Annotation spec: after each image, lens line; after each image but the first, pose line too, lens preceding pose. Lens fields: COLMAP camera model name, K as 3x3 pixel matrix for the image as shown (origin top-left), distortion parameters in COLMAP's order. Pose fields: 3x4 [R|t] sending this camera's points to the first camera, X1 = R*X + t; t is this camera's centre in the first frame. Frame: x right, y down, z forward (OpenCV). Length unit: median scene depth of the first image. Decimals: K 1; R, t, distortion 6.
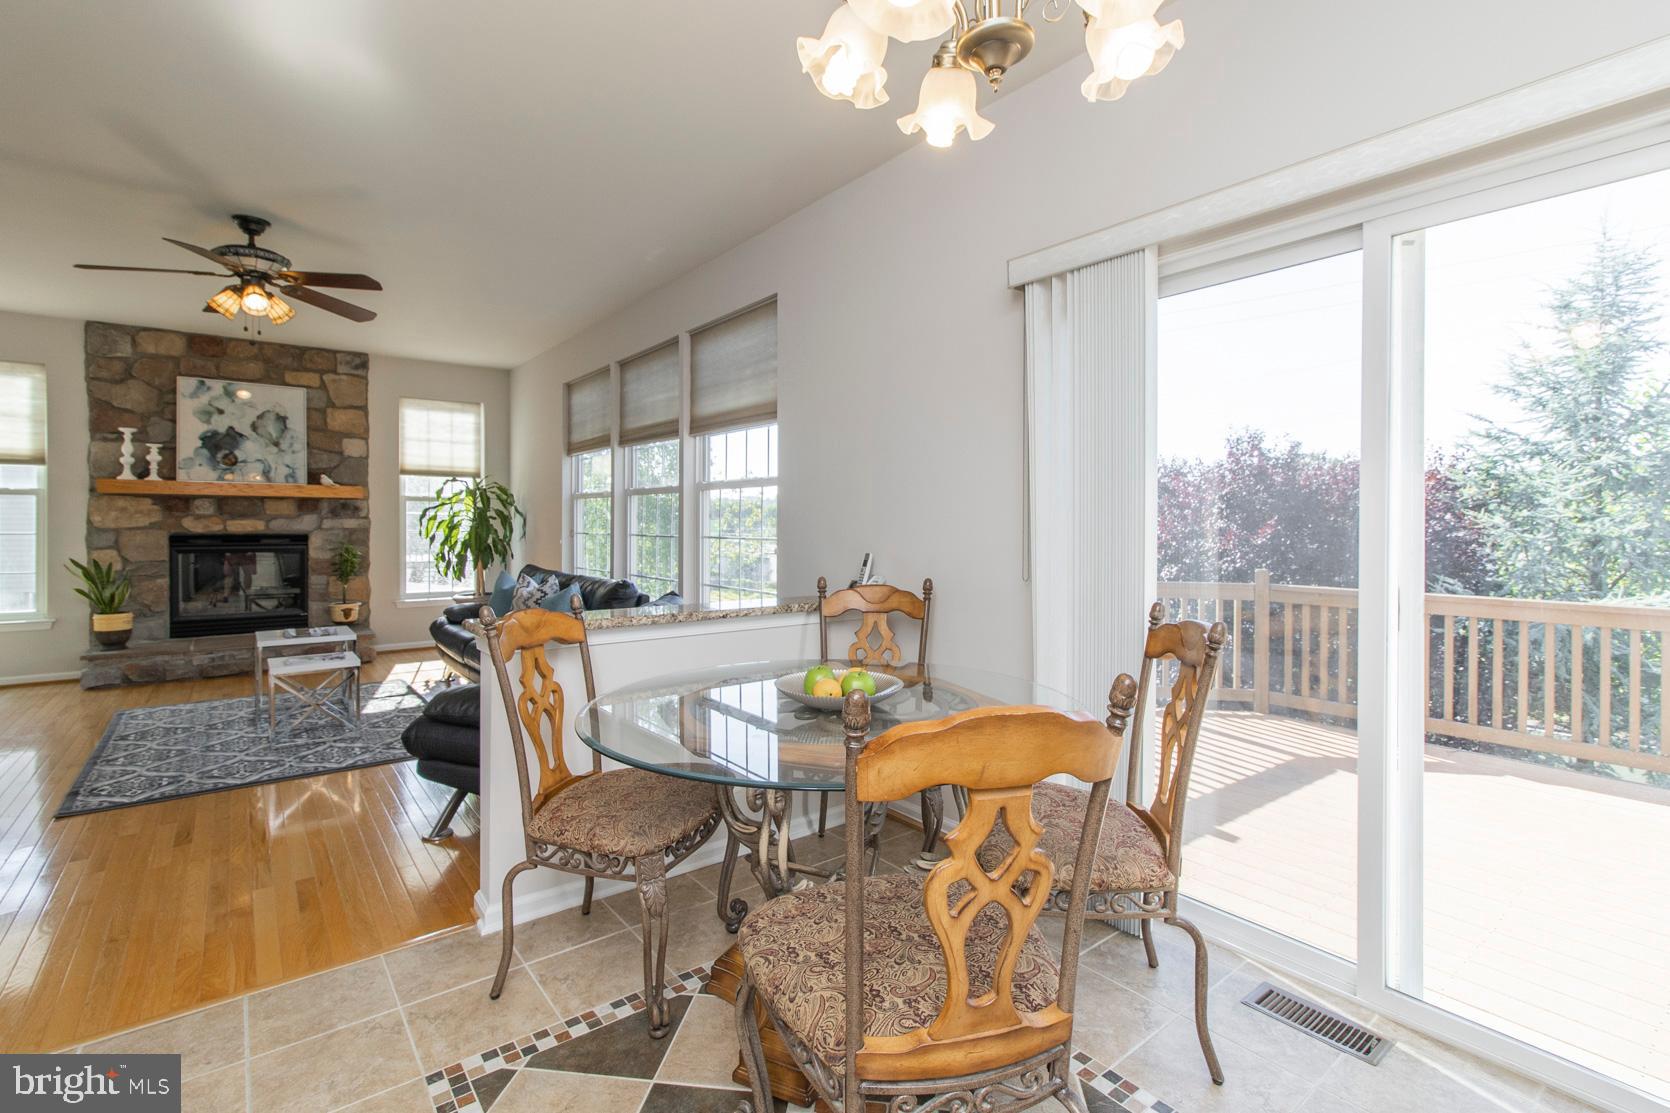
lens RADIAL K [[765.4, 0, 832.7], [0, 765.4, 526.5], [0, 0, 1]] dist [0.002709, -0.000346]
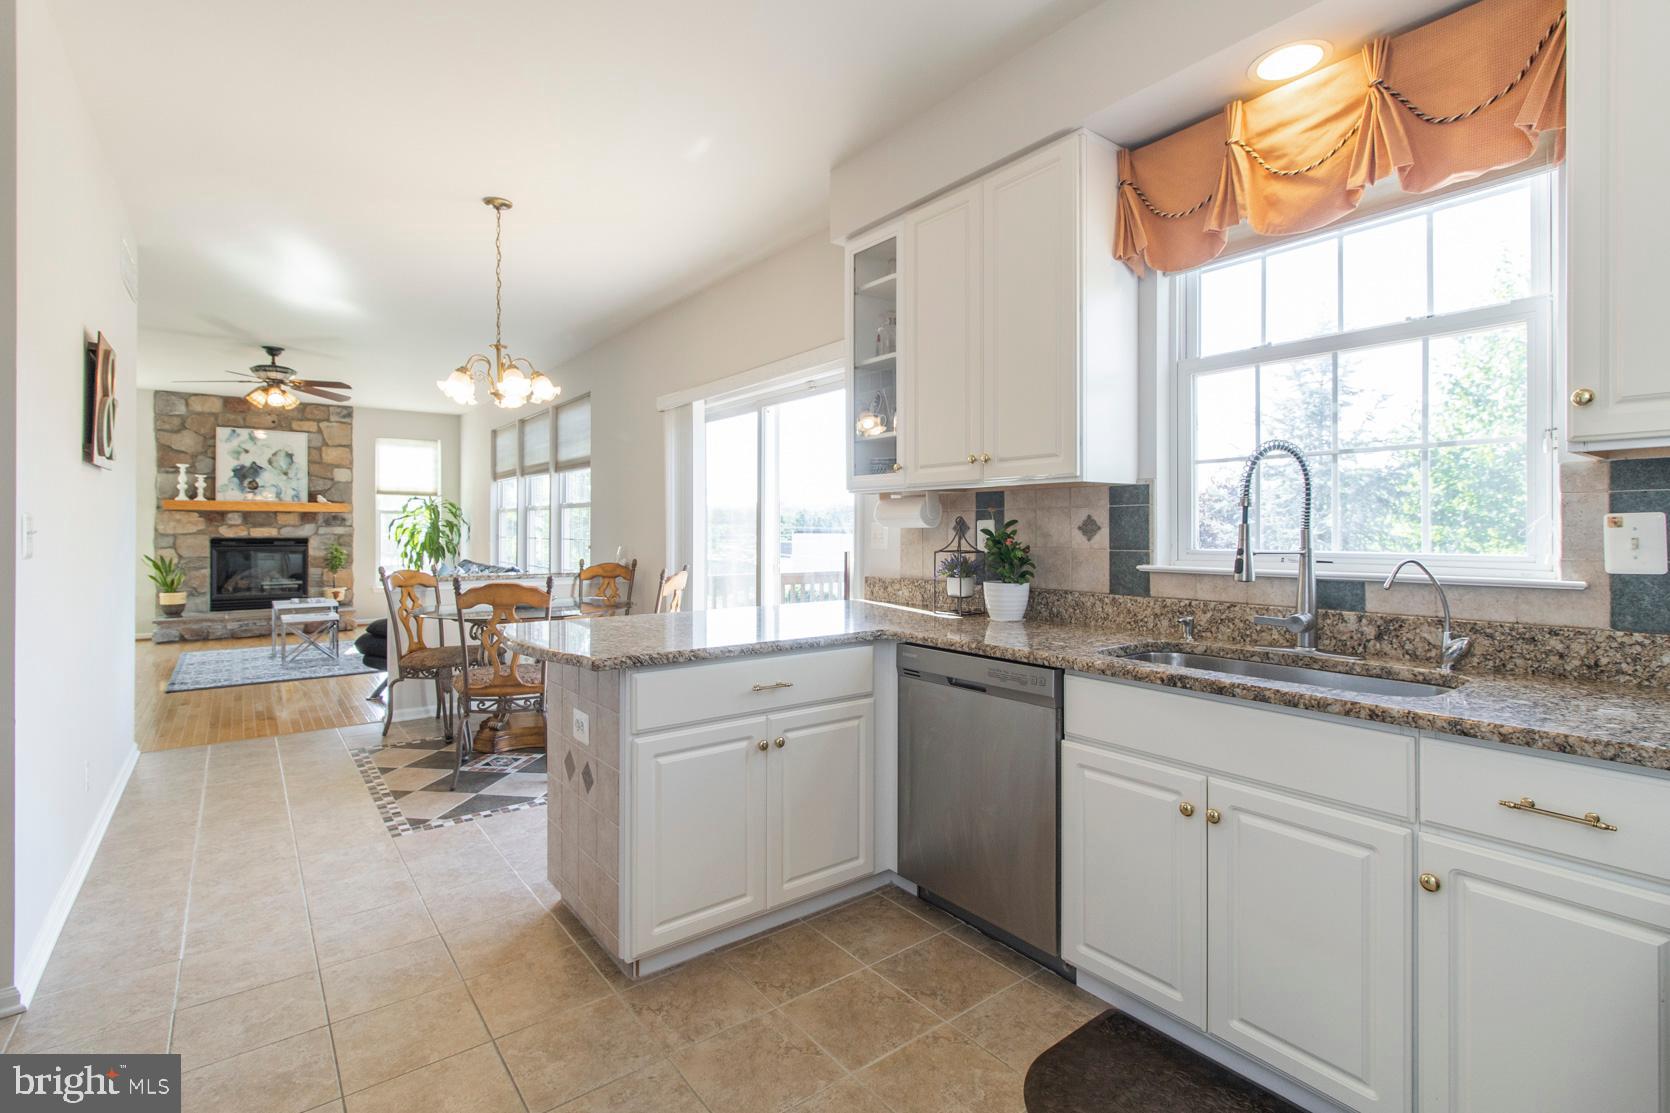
lens RADIAL K [[765.4, 0, 832.7], [0, 765.4, 526.5], [0, 0, 1]] dist [0.002709, -0.000346]
pose [[0.999992, -0.001592, -0.003801, 0.286835], [0.001558, 0.999960, -0.008811, 0.002810], [0.003815, 0.008805, 0.999954, -0.407272]]
